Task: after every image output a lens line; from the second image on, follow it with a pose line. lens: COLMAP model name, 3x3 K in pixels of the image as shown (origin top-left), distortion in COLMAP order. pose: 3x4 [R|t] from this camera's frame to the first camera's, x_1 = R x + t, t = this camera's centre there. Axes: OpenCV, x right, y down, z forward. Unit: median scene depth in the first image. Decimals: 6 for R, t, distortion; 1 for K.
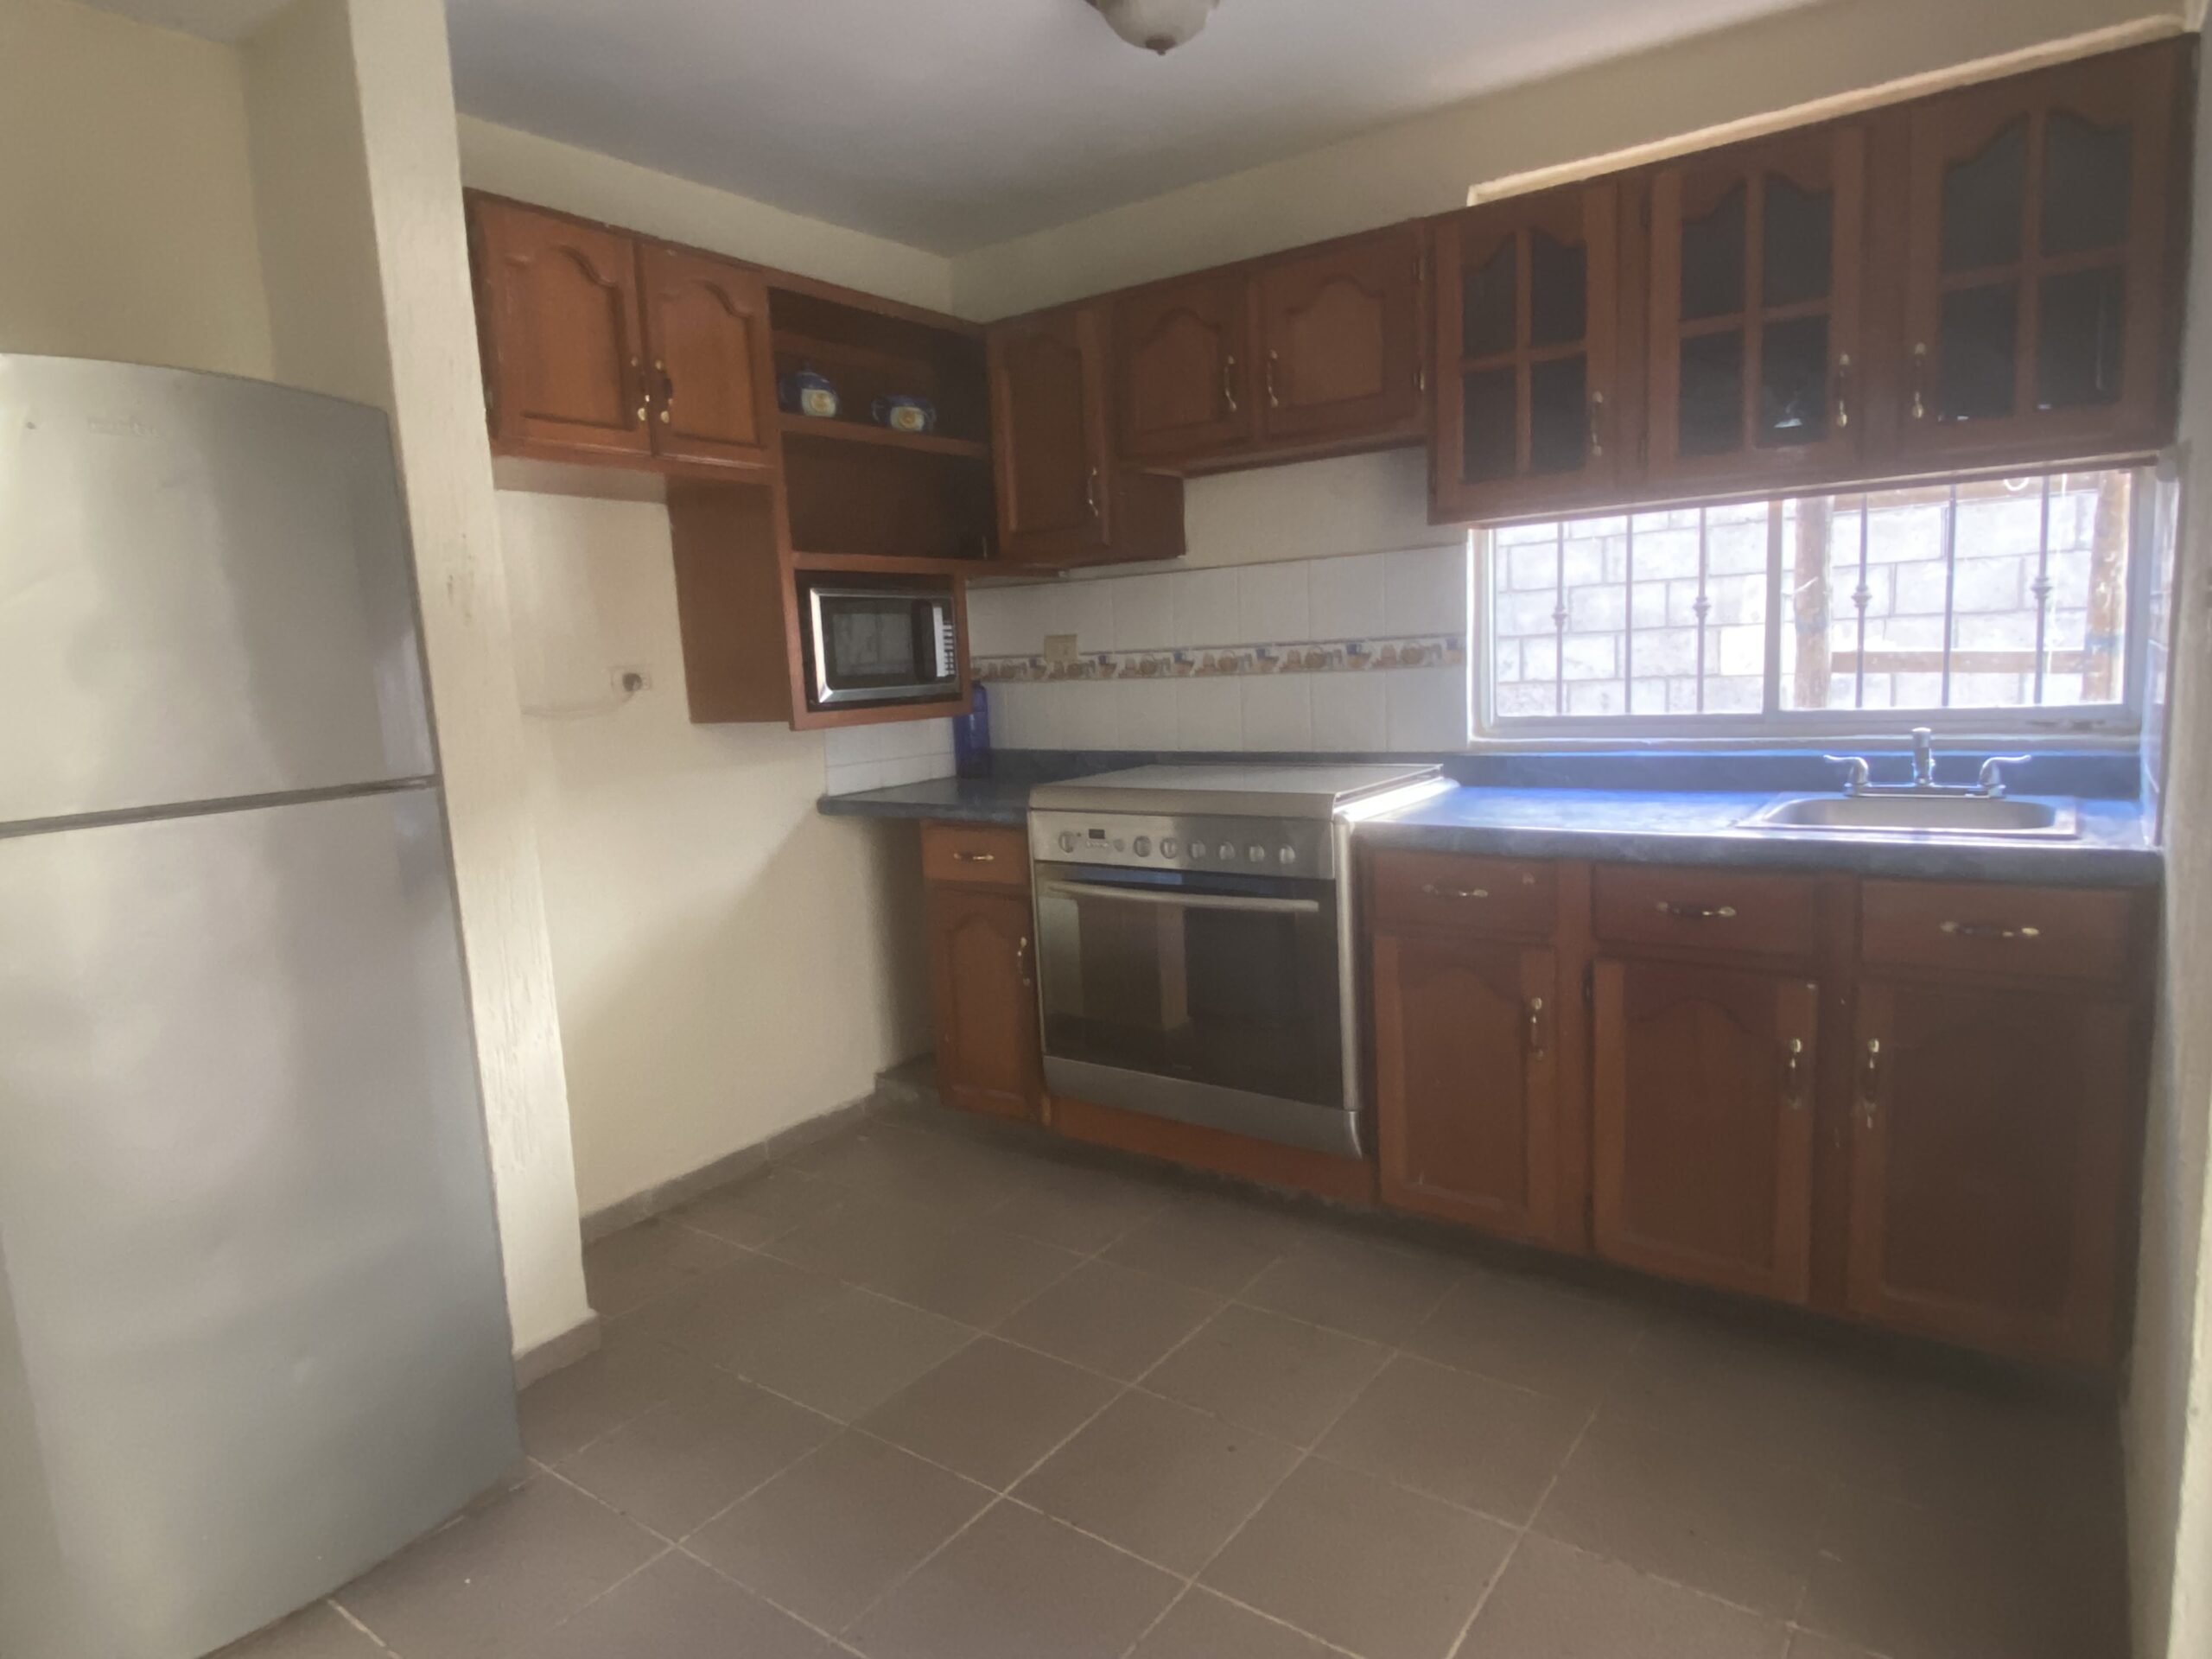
lens RADIAL K [[1294.8, 0, 1106.0], [0, 1294.8, 829.5], [0, 0, 1]] dist [0.048991, -0.049515]
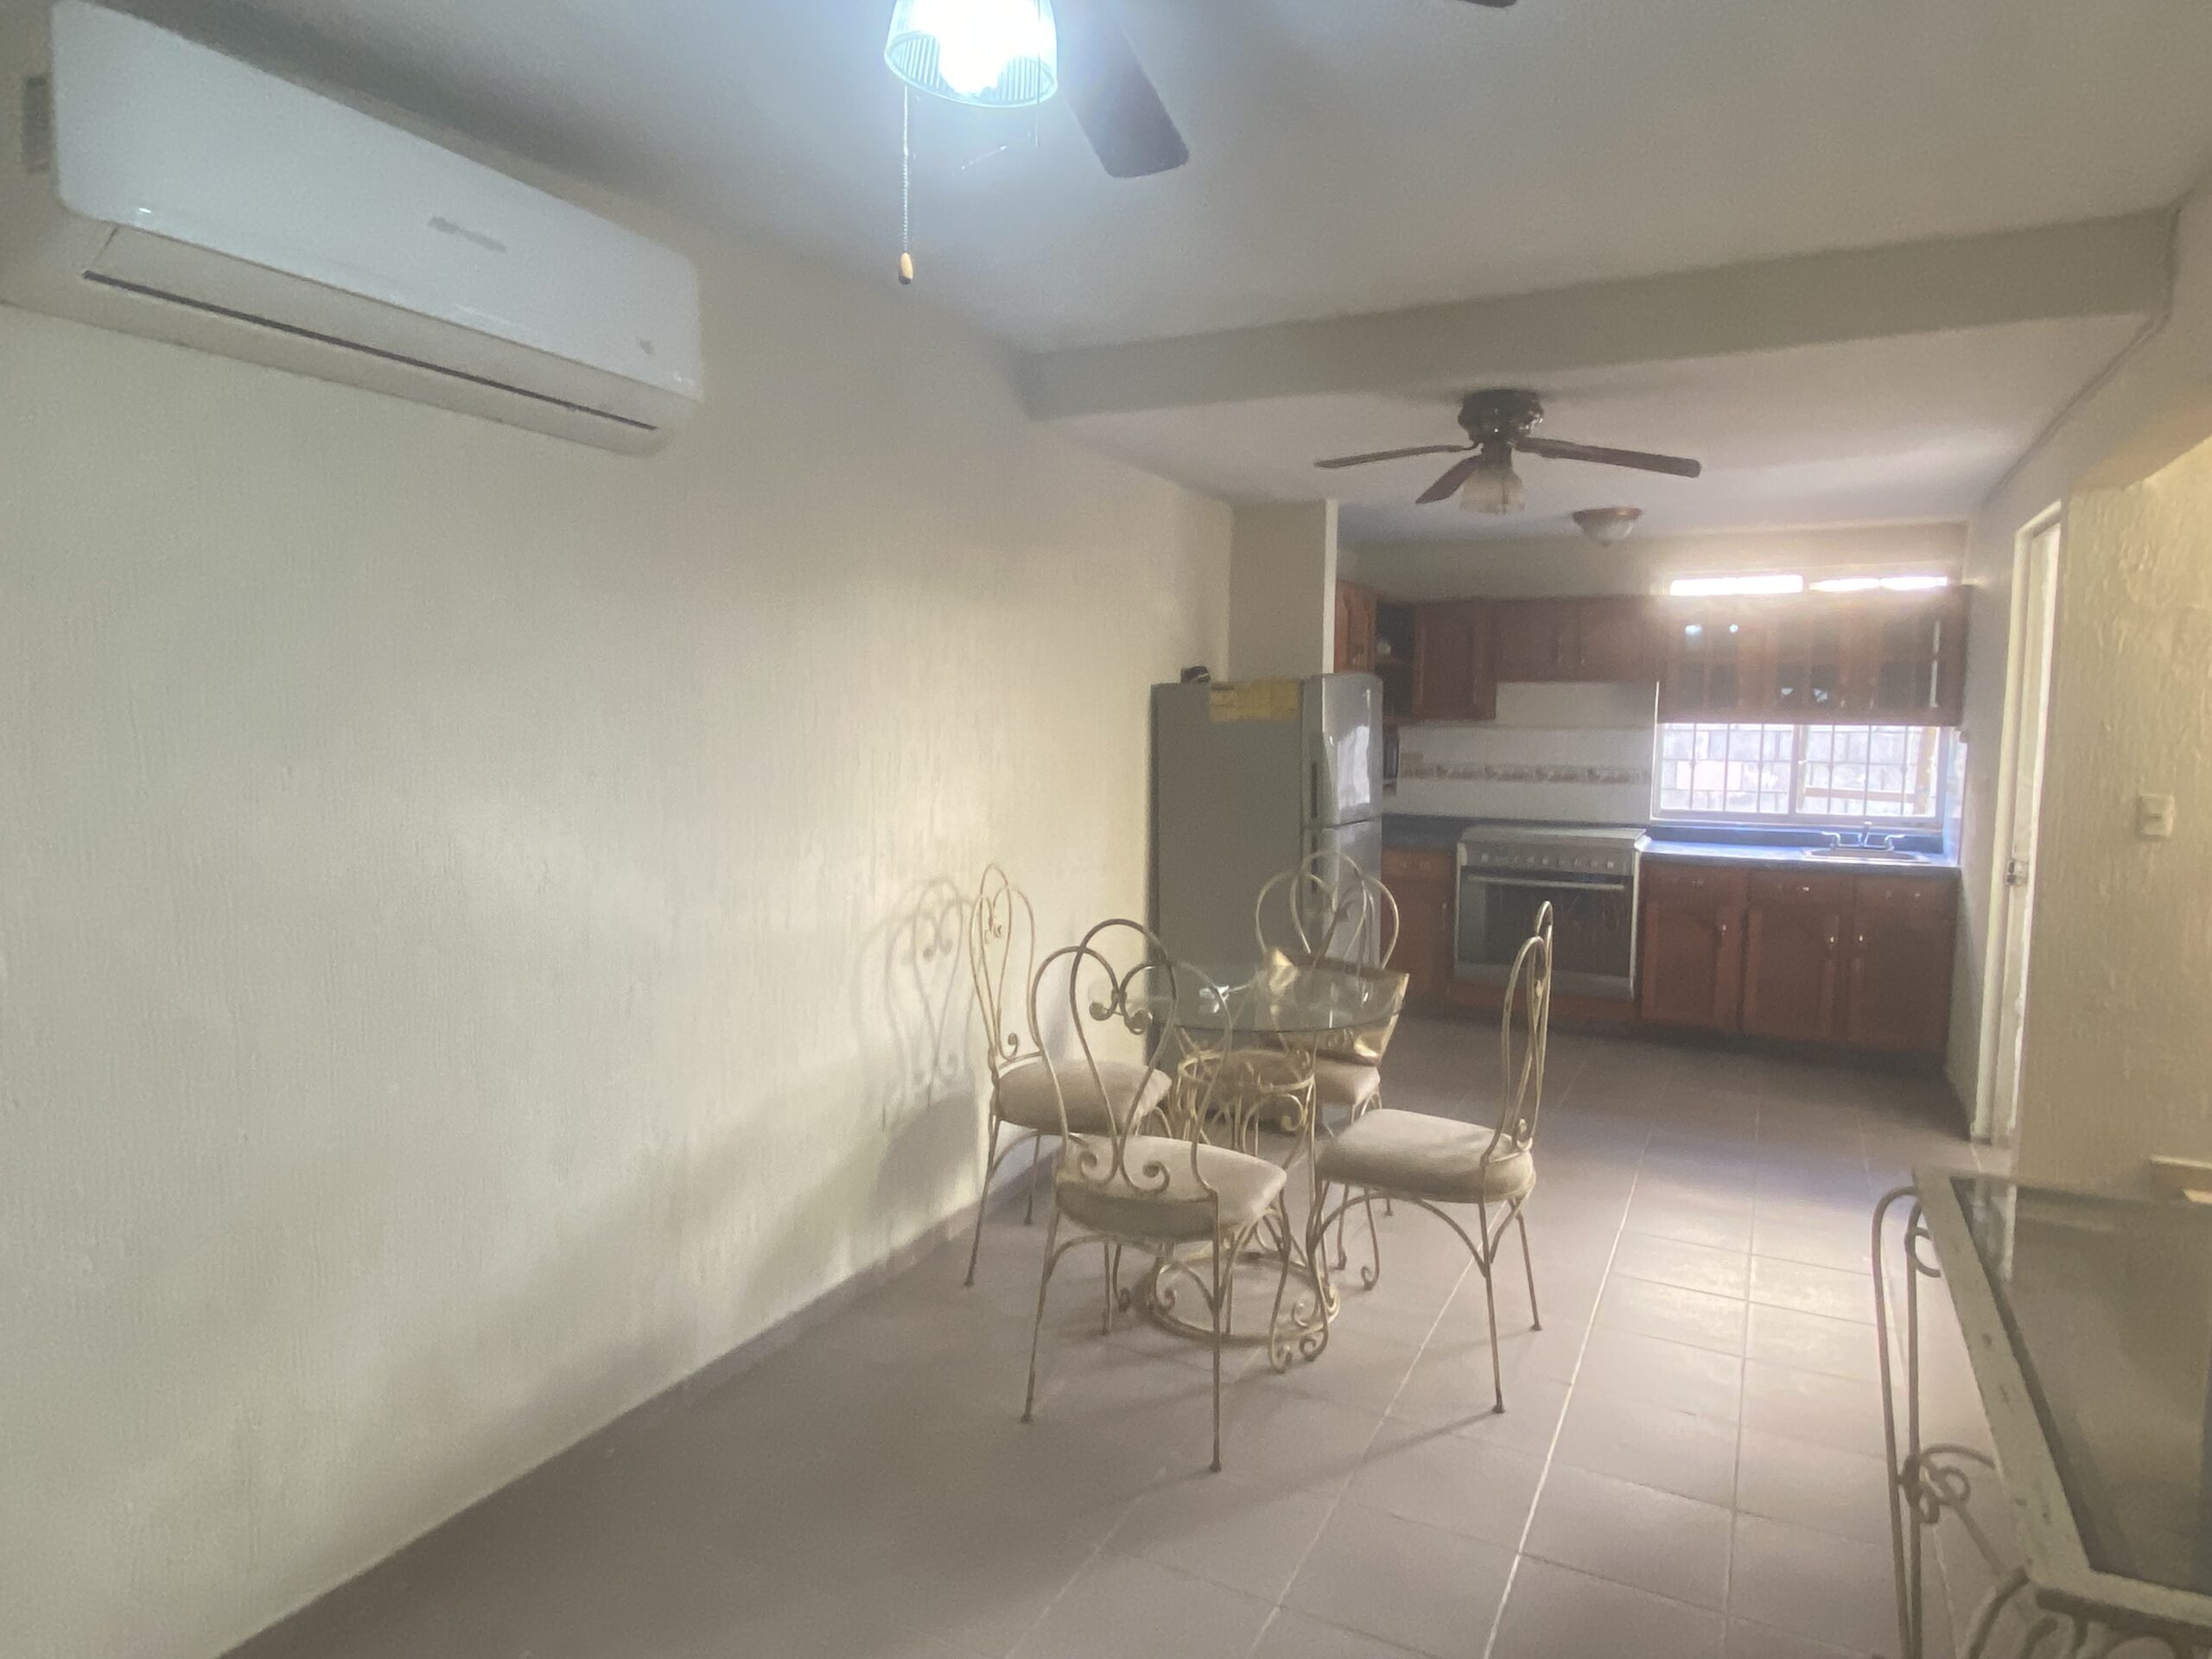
lens RADIAL K [[1294.8, 0, 1106.0], [0, 1294.8, 829.5], [0, 0, 1]] dist [0.048991, -0.049515]
pose [[0.986429, 0.047567, 0.157146, -1.108296], [-0.038975, 0.997595, -0.057310, 0.124930], [-0.159494, 0.050408, 0.985911, -1.142622]]
